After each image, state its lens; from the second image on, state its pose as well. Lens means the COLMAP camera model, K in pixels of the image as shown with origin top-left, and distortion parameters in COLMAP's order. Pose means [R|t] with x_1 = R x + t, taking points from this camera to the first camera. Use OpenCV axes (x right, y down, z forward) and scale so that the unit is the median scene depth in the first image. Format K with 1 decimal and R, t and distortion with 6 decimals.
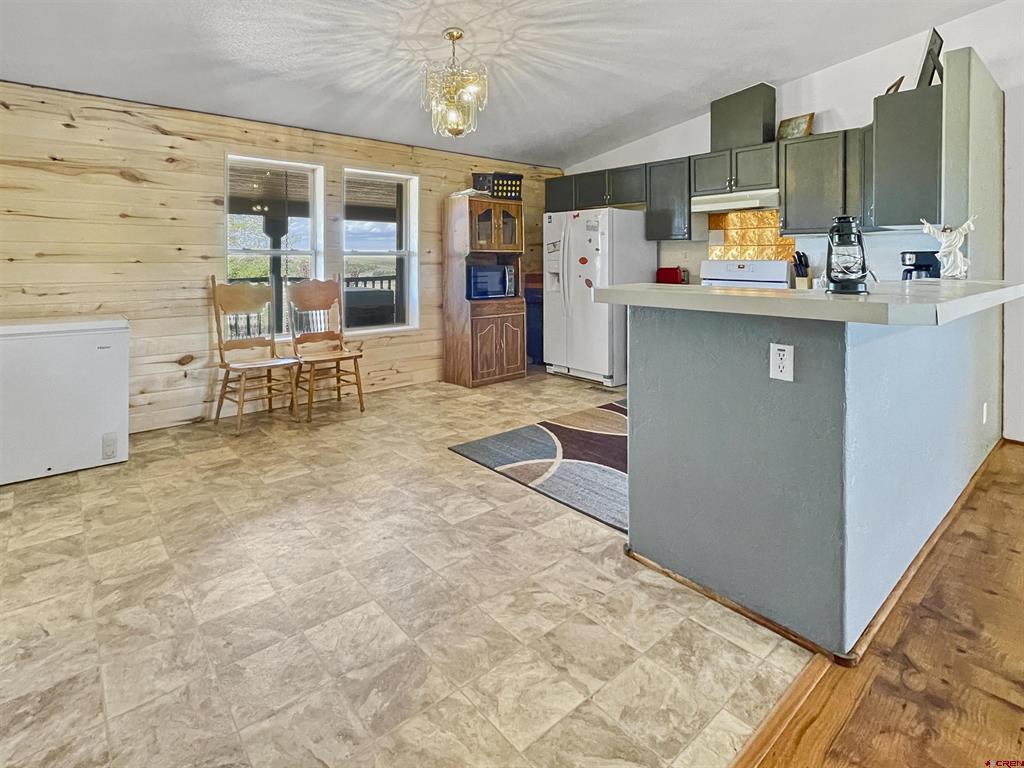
lens RADIAL K [[505.3, 0, 501.6], [0, 505.3, 382.4], [0, 0, 1]] dist [0.002493, 0.000198]
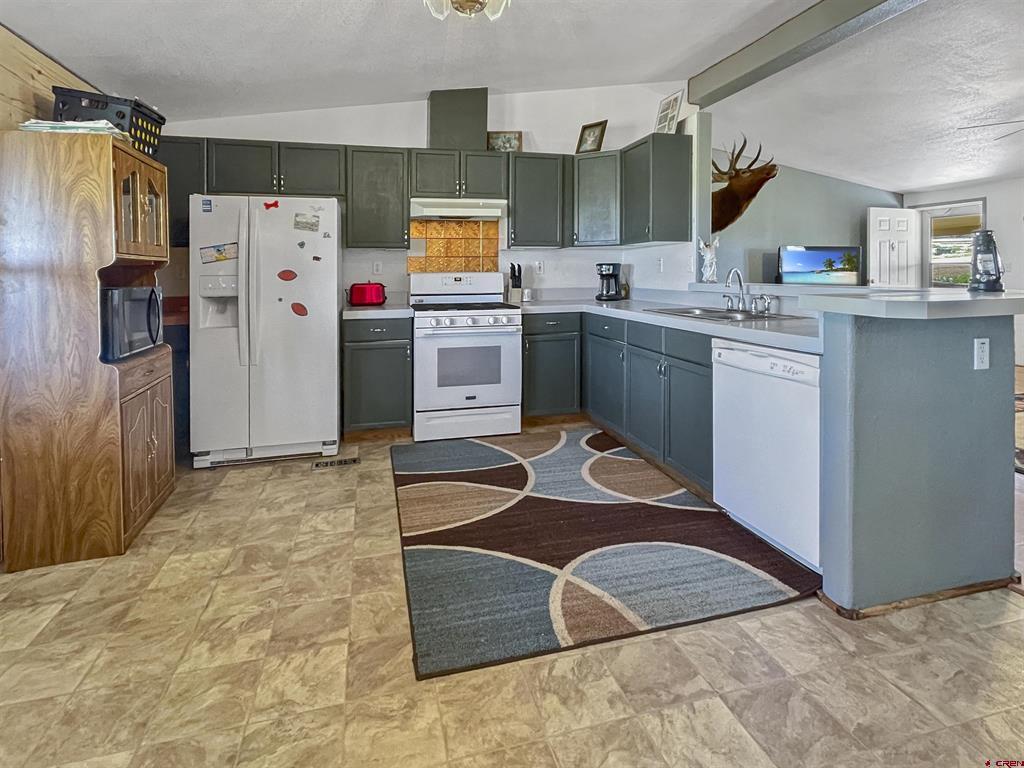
lens RADIAL K [[530.6, 0, 503.7], [0, 530.6, 351.8], [0, 0, 1]] dist [-0.002250, -0.000004]
pose [[0.433669, -0.139829, 0.890157, -0.386615], [0.223904, 0.973624, 0.043858, -0.135817], [-0.872810, 0.180290, 0.453539, 0.561785]]
